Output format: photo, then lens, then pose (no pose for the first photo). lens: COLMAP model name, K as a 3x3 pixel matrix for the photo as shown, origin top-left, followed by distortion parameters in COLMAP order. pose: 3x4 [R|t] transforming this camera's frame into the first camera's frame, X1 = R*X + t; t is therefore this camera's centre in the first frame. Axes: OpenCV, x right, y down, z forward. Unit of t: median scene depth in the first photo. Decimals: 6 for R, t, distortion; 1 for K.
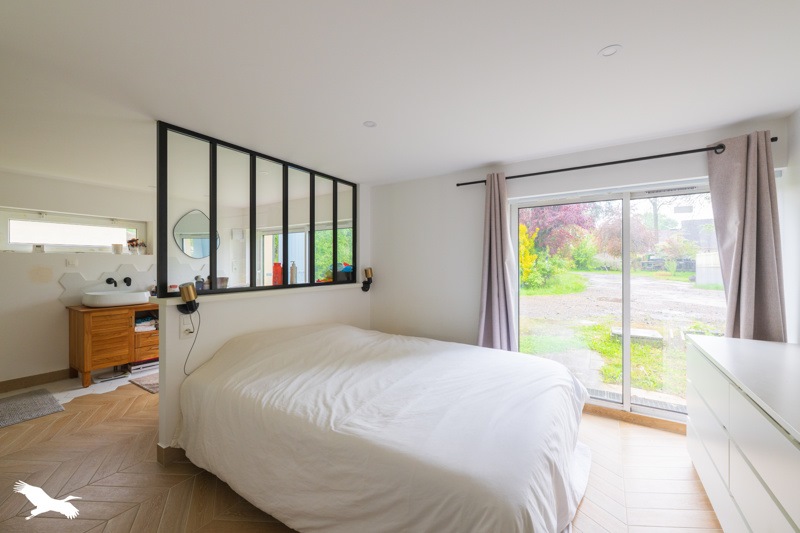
lens RADIAL K [[320.7, 0, 404.5], [0, 320.7, 265.1], [0, 0, 1]] dist [-0.001774, -0.000129]
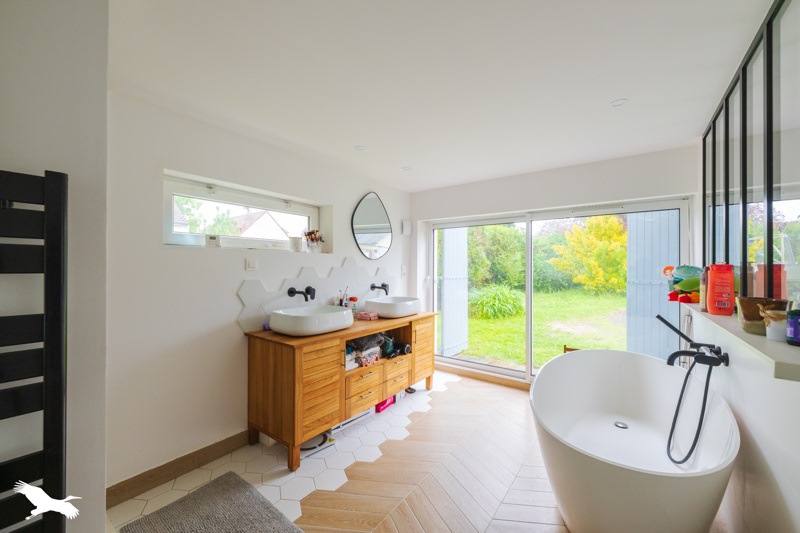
lens RADIAL K [[313.7, 0, 399.7], [0, 313.7, 269.5], [0, 0, 1]] dist [-0.000922, -0.000107]
pose [[0.998533, 0.000121, -0.054151, -0.695286], [-0.000266, 0.999996, -0.002655, 0.004258], [0.054151, 0.002665, 0.998529, 0.381830]]
